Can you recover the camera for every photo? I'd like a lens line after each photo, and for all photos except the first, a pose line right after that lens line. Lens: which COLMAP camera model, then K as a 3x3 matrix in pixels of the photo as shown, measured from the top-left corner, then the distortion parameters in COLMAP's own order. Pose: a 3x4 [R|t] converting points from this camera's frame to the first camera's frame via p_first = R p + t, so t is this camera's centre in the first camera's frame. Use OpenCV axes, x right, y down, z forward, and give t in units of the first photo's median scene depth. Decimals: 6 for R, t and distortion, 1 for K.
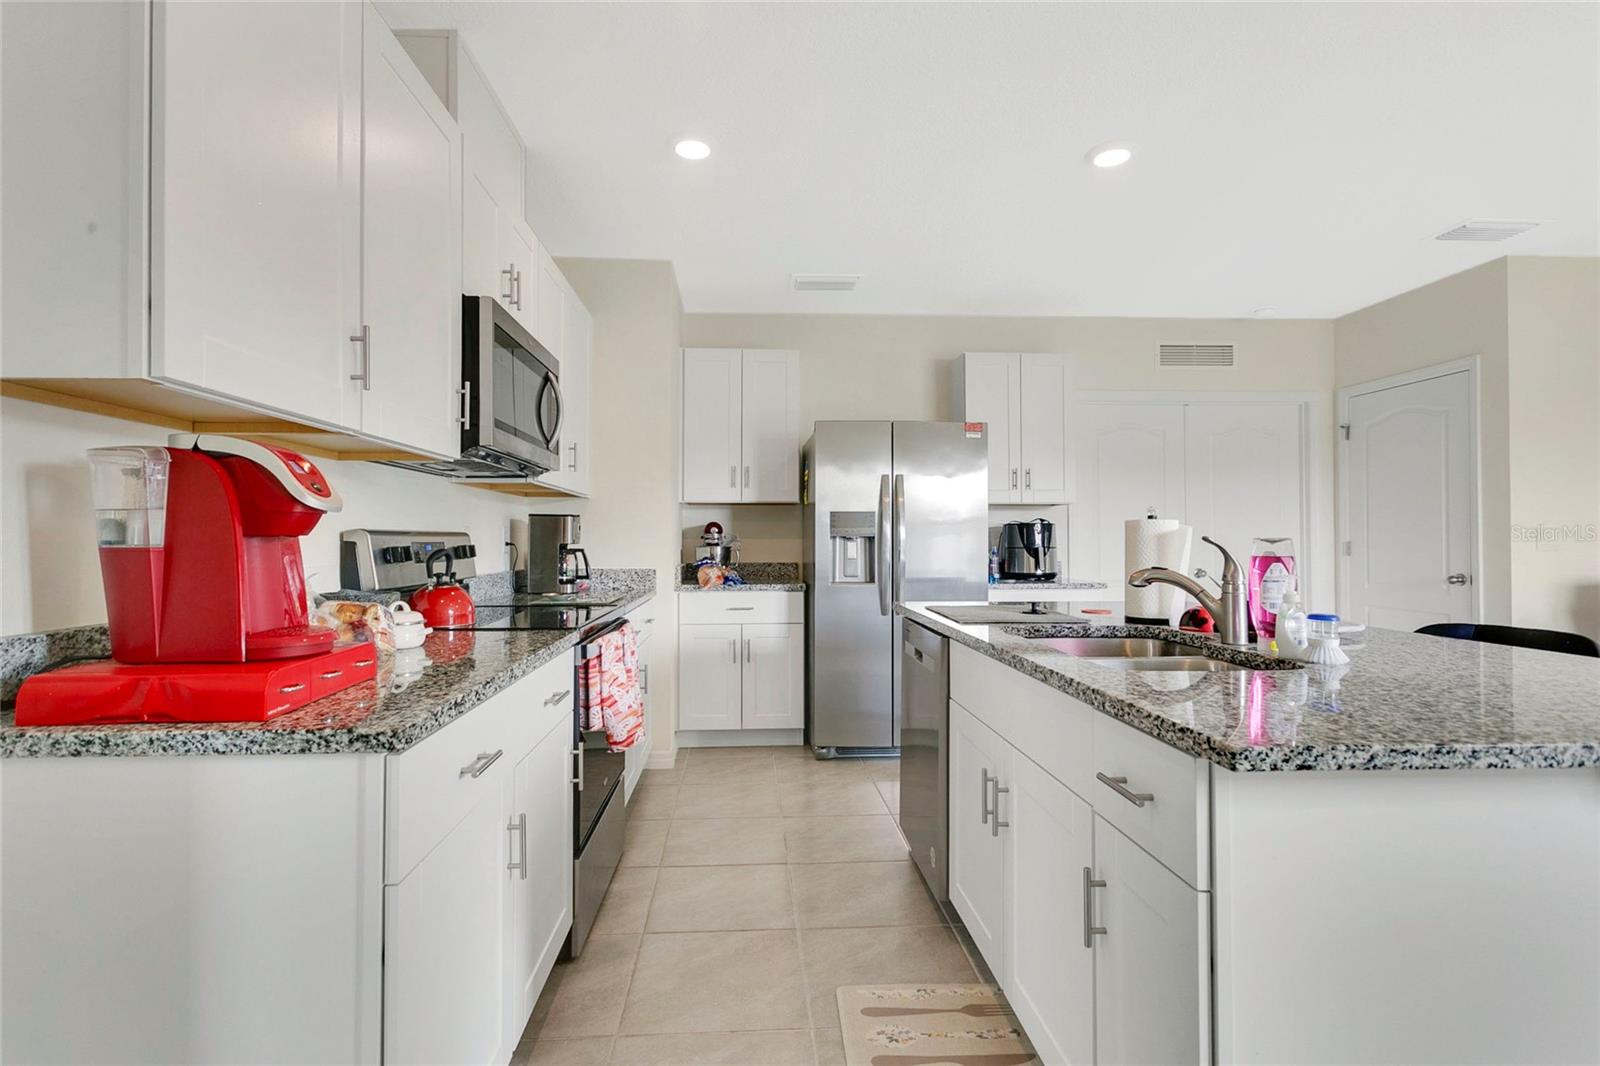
lens RADIAL K [[771.6, 0, 794.9], [0, 771.6, 531.8], [0, 0, 1]] dist [-0.003583, 0.000309]
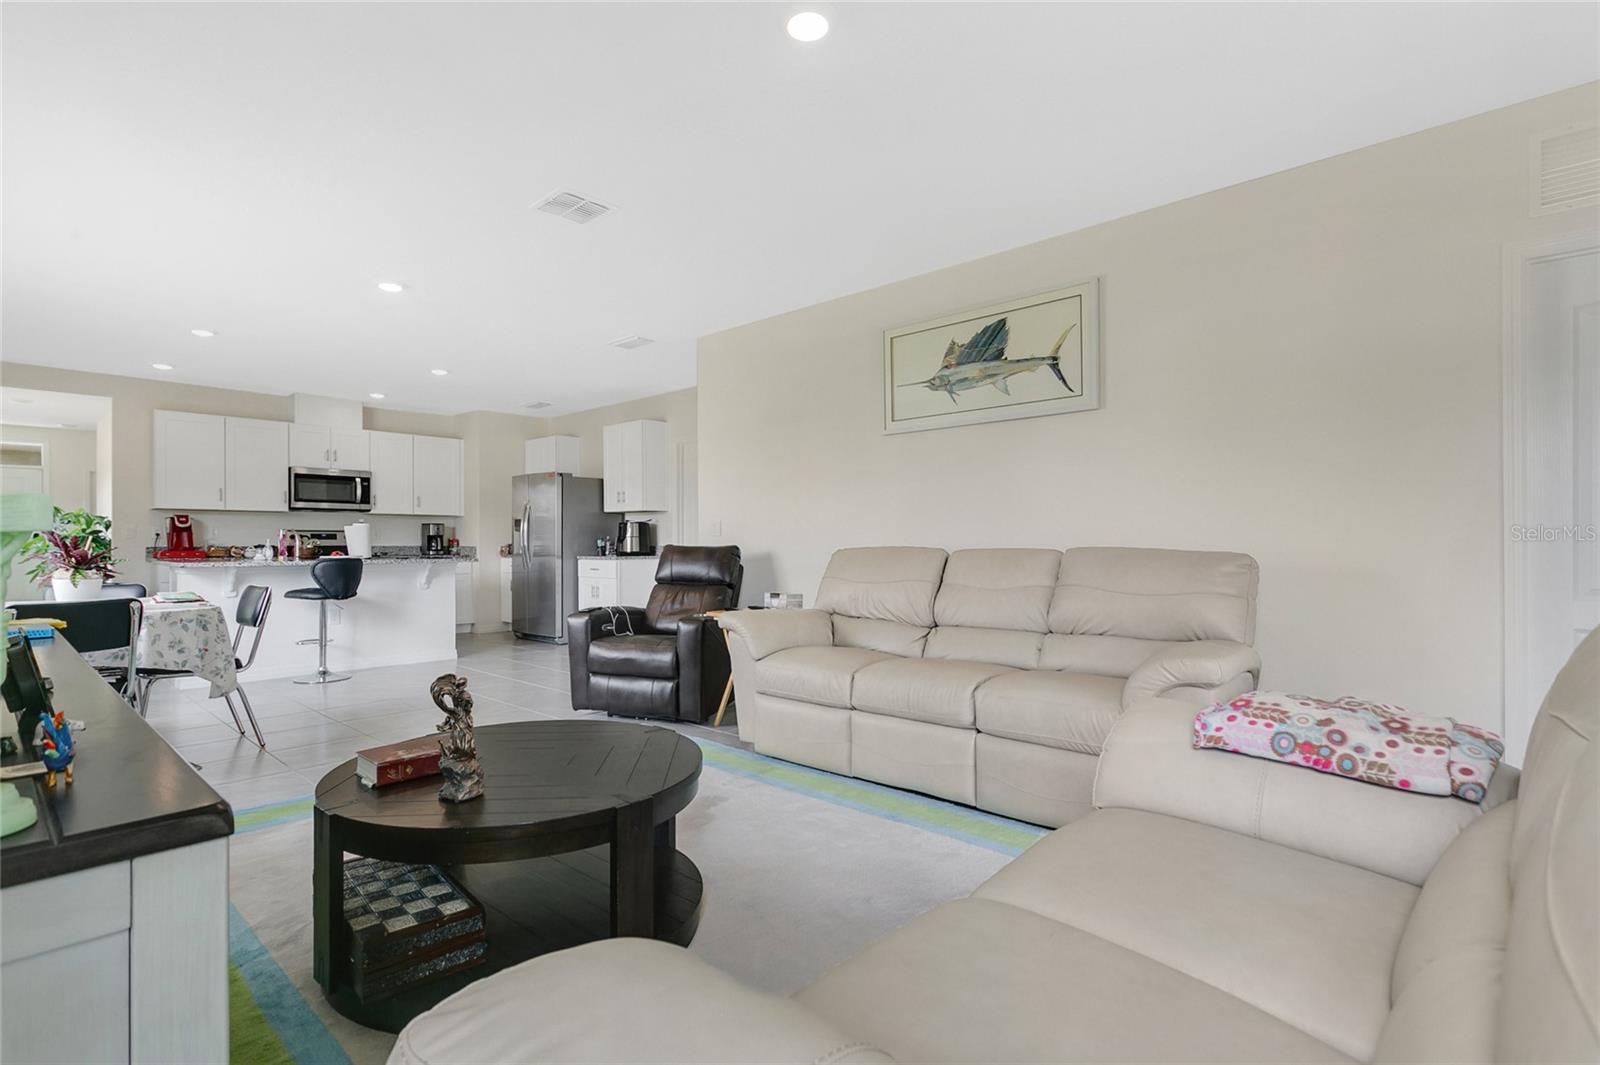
lens RADIAL K [[771.6, 0, 783.3], [0, 771.6, 544.0], [0, 0, 1]] dist [-0.003583, 0.000309]
pose [[0.691337, -0.000675, -0.722532, 2.090437], [0.008456, 0.999939, 0.007156, 0.032227], [0.722483, -0.011057, 0.691300, 0.074565]]
